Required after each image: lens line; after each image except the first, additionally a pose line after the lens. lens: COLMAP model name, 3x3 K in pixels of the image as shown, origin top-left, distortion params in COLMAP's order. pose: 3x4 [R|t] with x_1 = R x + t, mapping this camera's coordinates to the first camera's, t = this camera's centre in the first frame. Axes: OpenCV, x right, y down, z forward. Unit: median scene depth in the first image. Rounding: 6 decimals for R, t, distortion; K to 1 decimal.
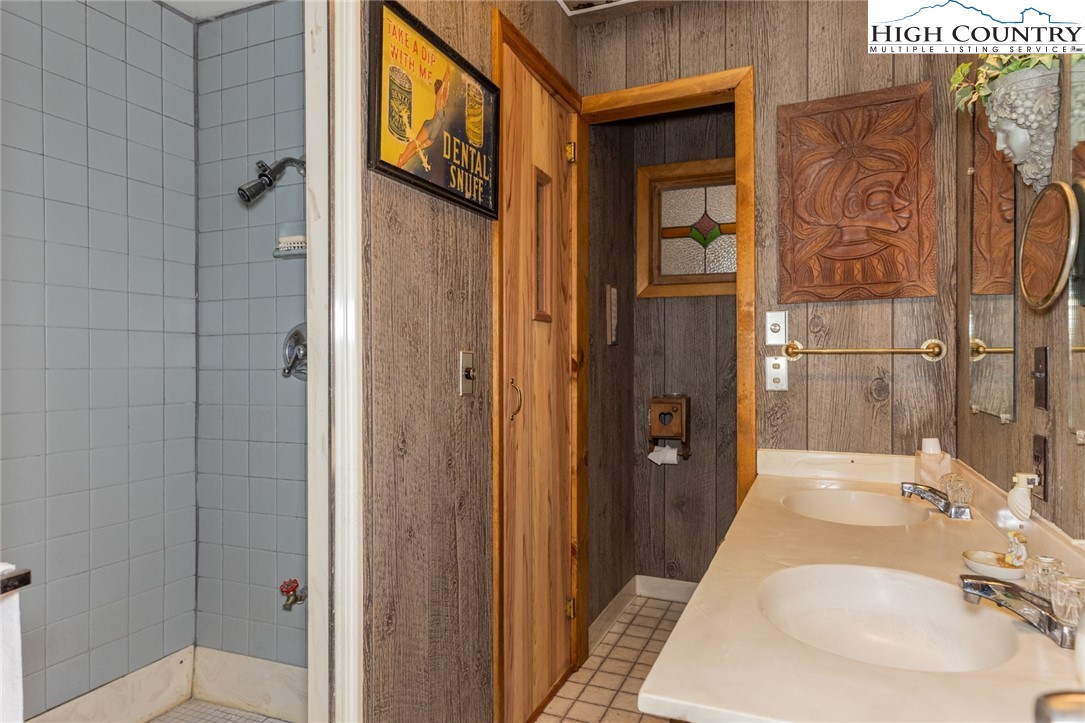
lens RADIAL K [[650.1, 0, 542.5], [0, 650.1, 361.5], [0, 0, 1]] dist [0.000620, 0.000424]
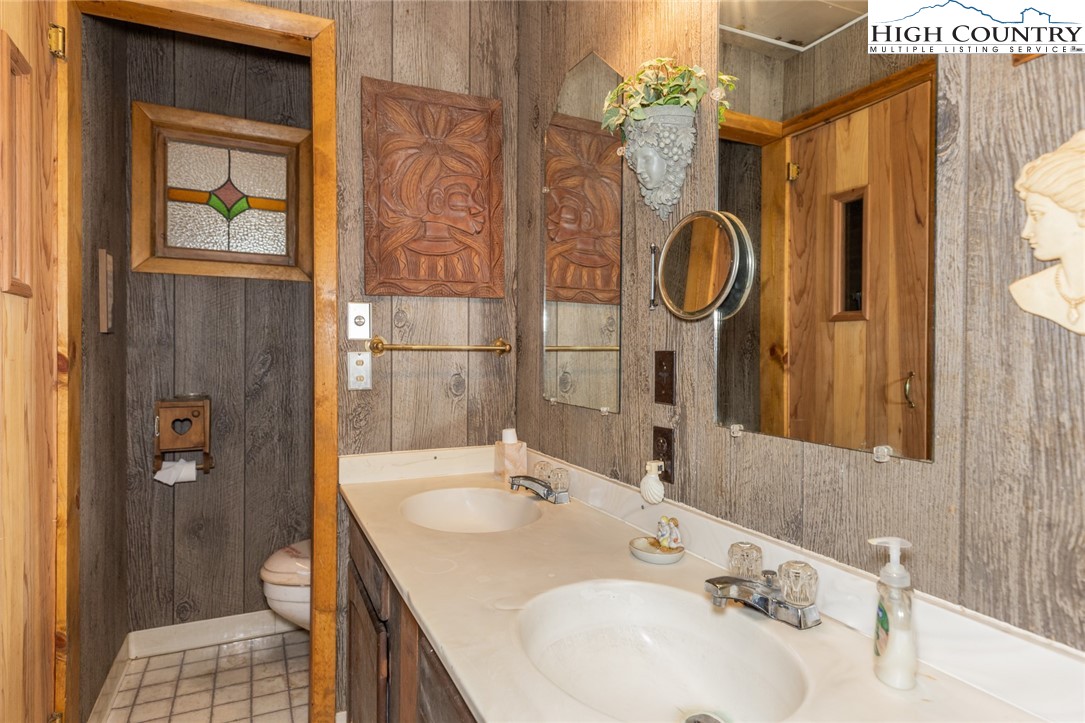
lens RADIAL K [[600.2, 0, 543.1], [0, 600.2, 352.3], [0, 0, 1]] dist [0.010411, -0.000597]
pose [[0.664080, 0.000495, 0.747662, -0.097954], [-0.005831, 0.999973, 0.004518, -0.012803], [-0.747639, -0.007360, 0.664065, 0.247030]]
